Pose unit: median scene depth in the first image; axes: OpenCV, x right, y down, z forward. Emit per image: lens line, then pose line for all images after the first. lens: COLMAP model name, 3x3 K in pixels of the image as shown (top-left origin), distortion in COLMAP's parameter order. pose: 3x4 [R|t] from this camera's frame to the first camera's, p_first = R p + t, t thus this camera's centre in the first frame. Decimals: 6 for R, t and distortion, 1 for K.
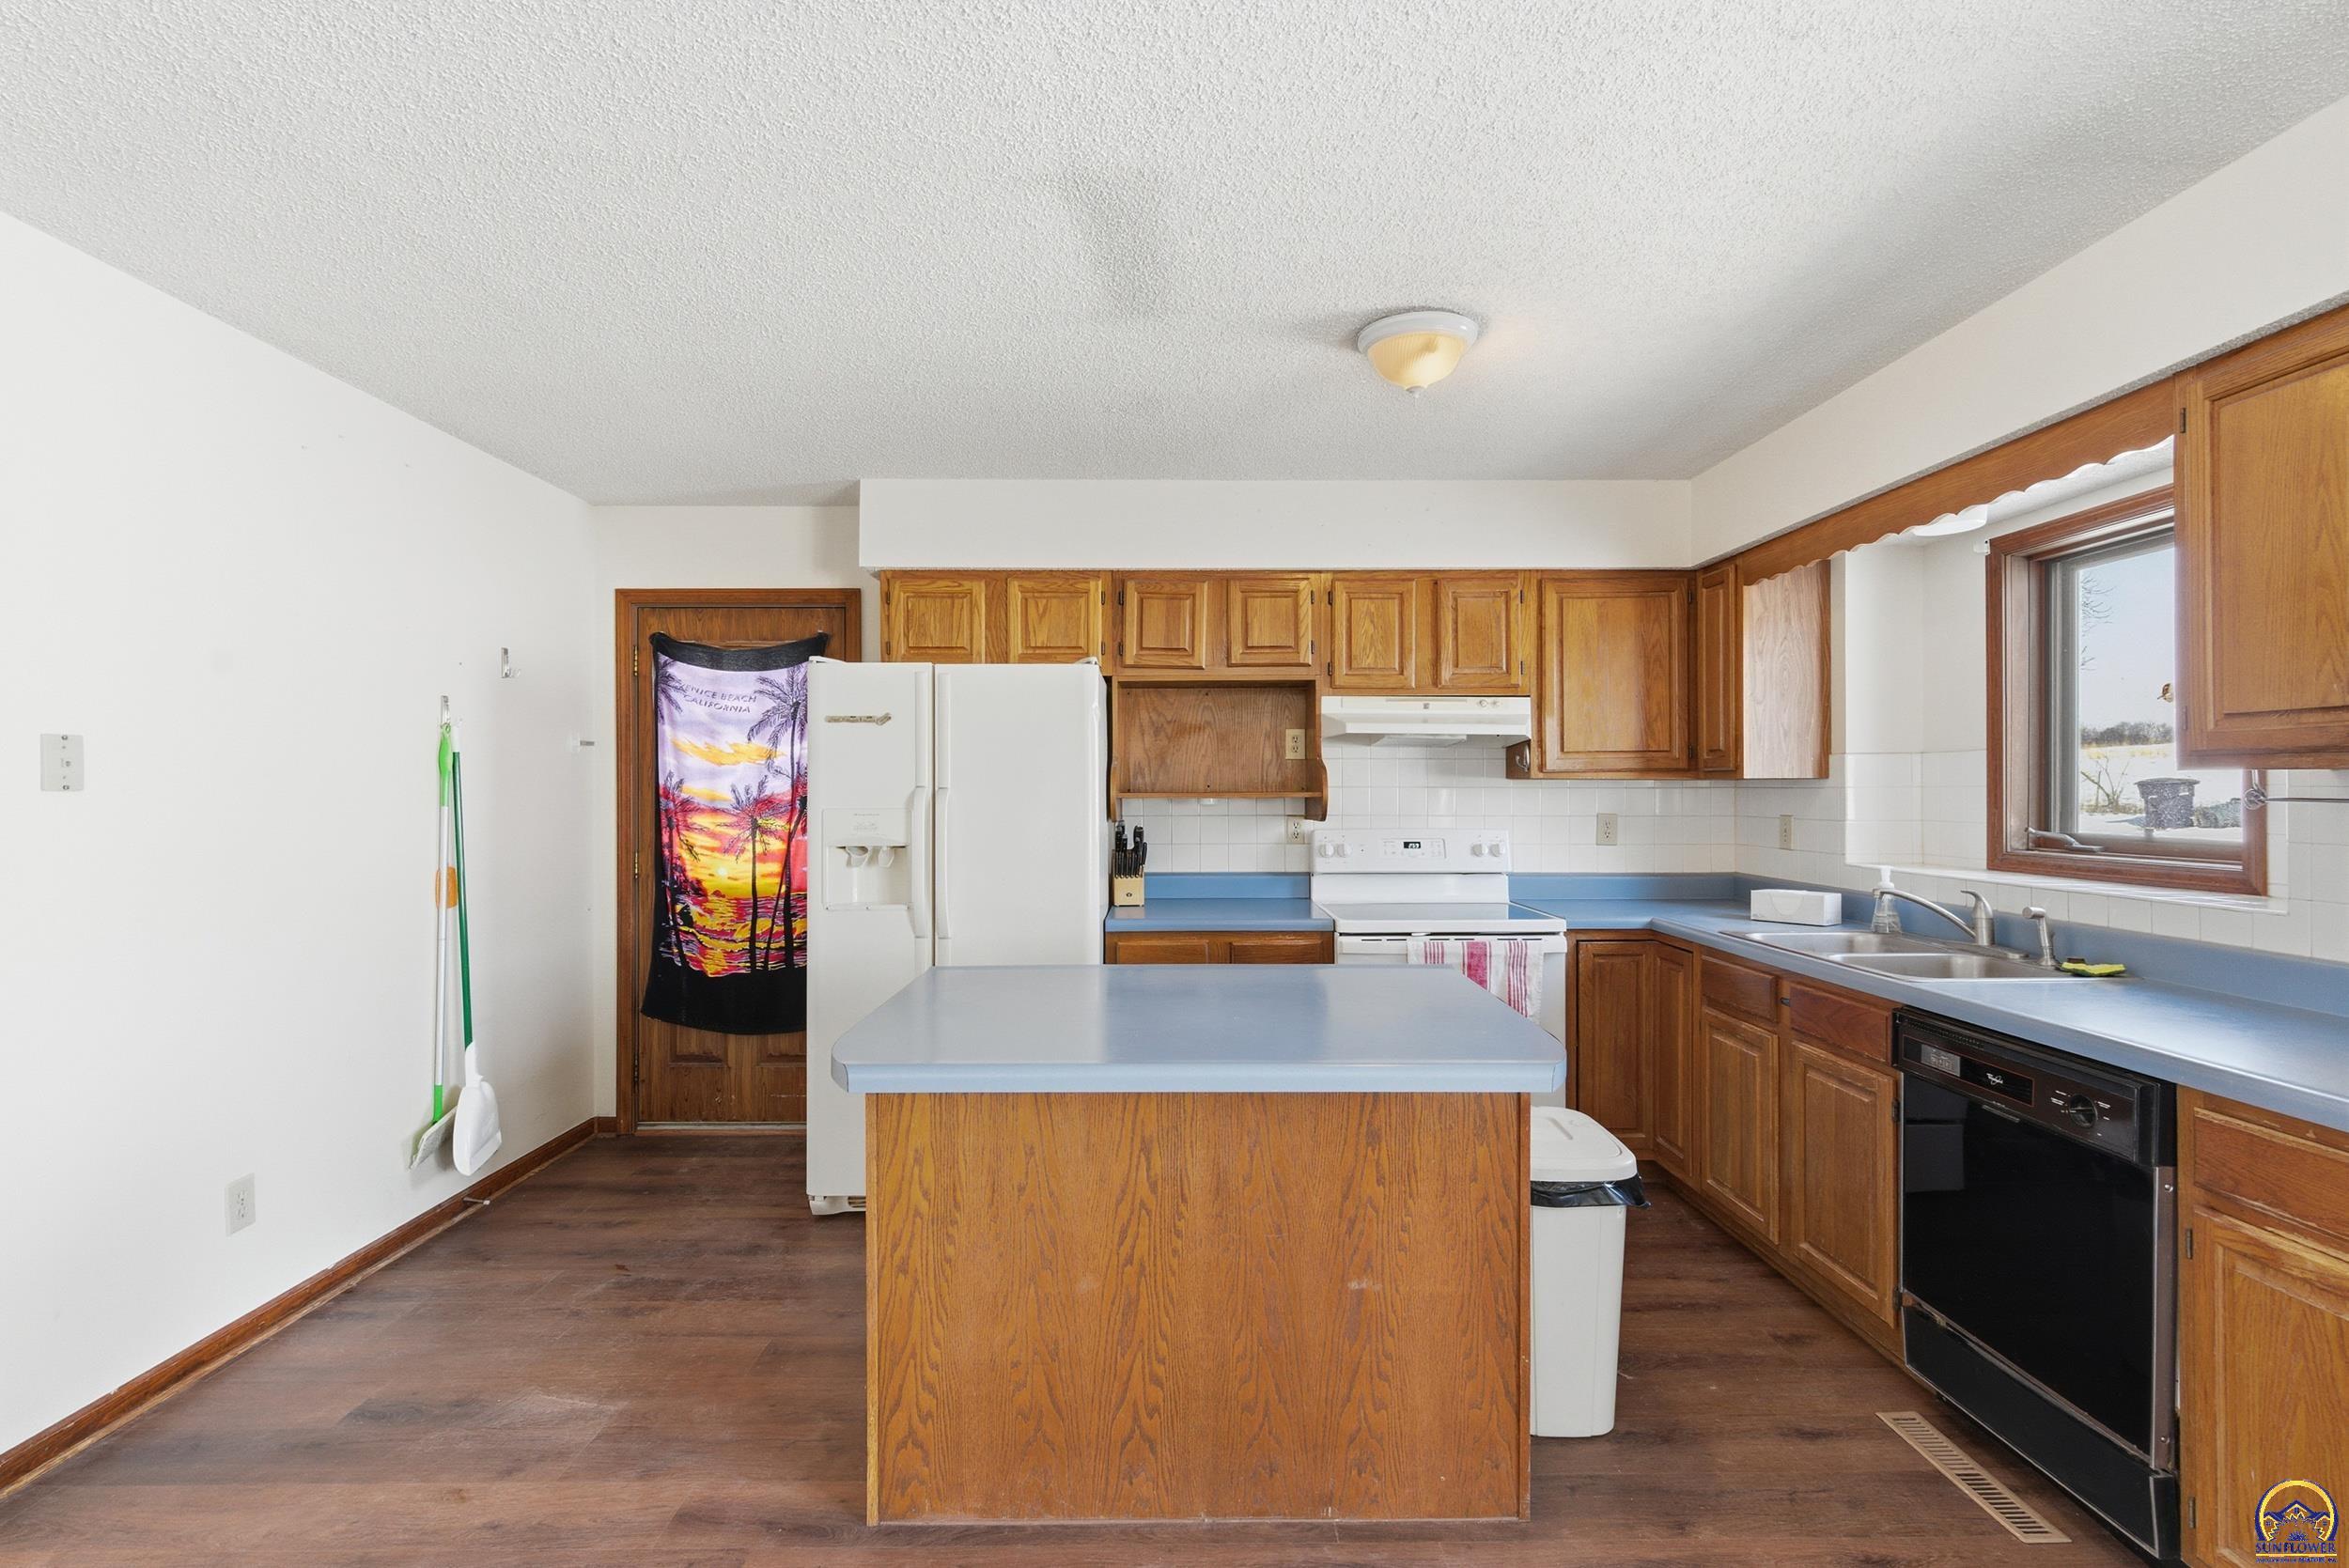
lens RADIAL K [[1054.7, 0, 1172.9], [0, 1054.7, 788.5], [0, 0, 1]] dist [0.005351, -0.000587]
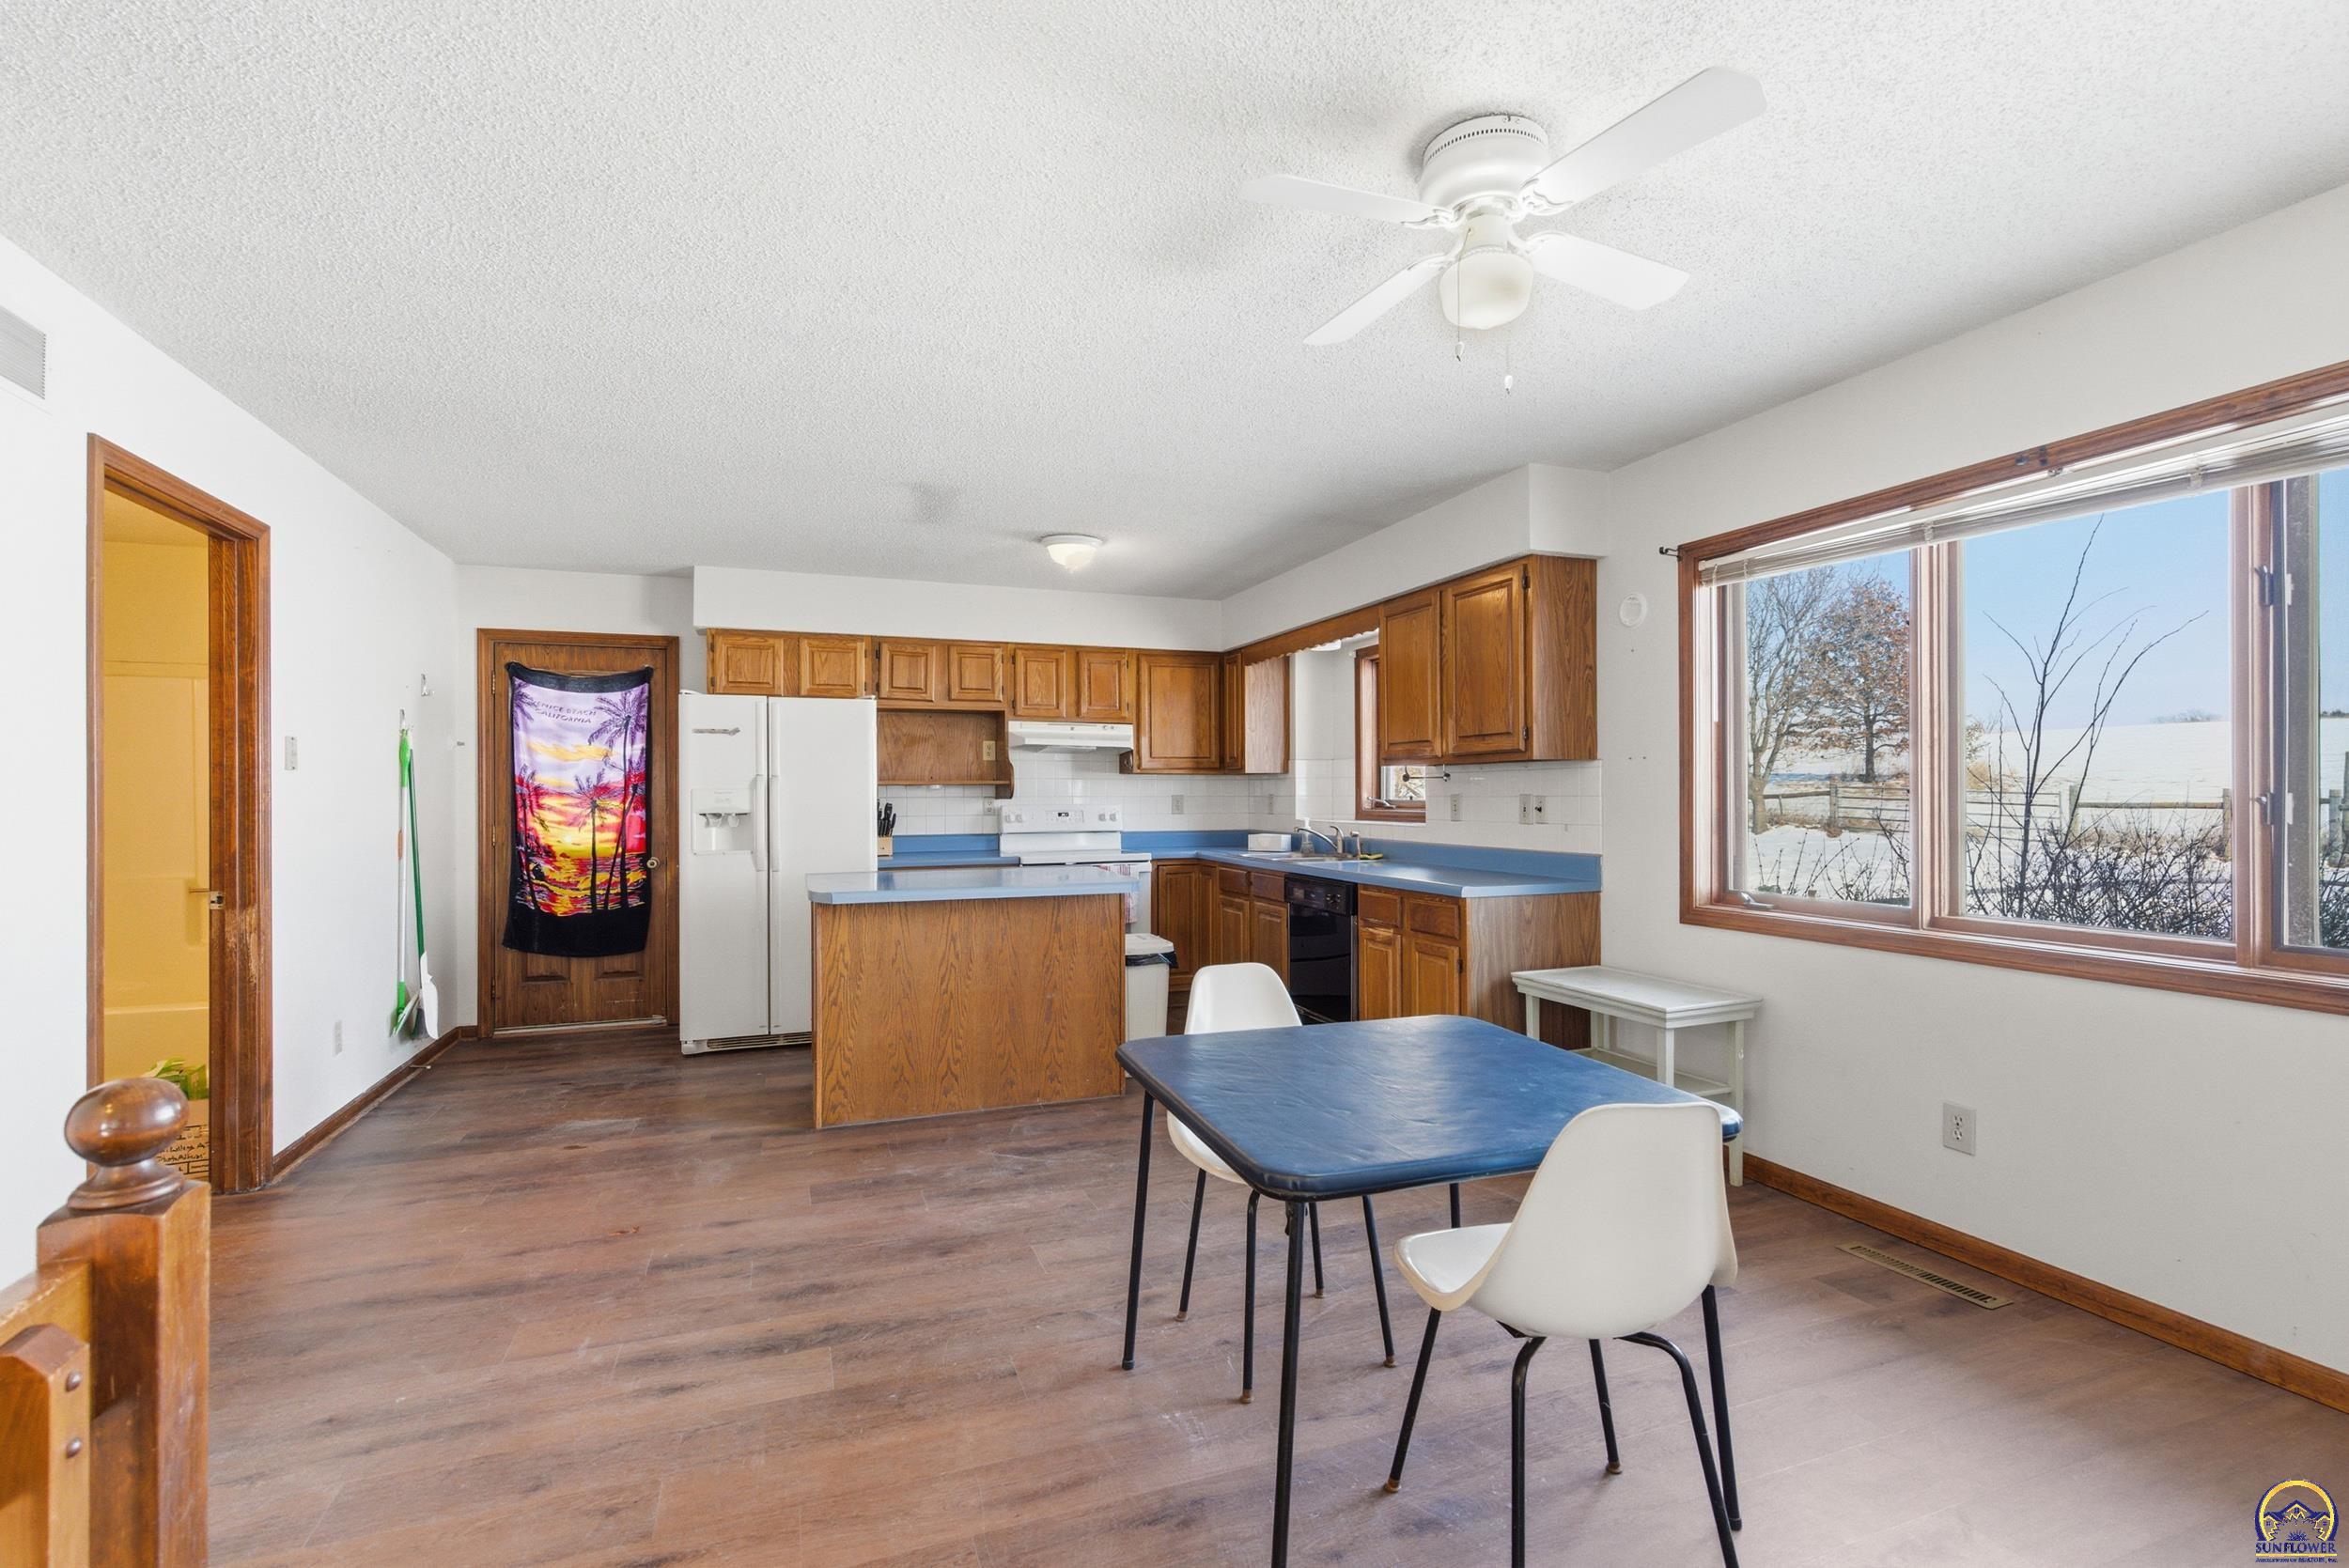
lens RADIAL K [[1054.7, 0, 1188.1], [0, 1054.7, 788.6], [0, 0, 1]] dist [0.005351, -0.000587]
pose [[0.935148, -0.000758, 0.354256, -0.173054], [0.003188, 0.999975, -0.006275, 0.026213], [-0.354243, 0.006997, 0.935127, -0.599255]]
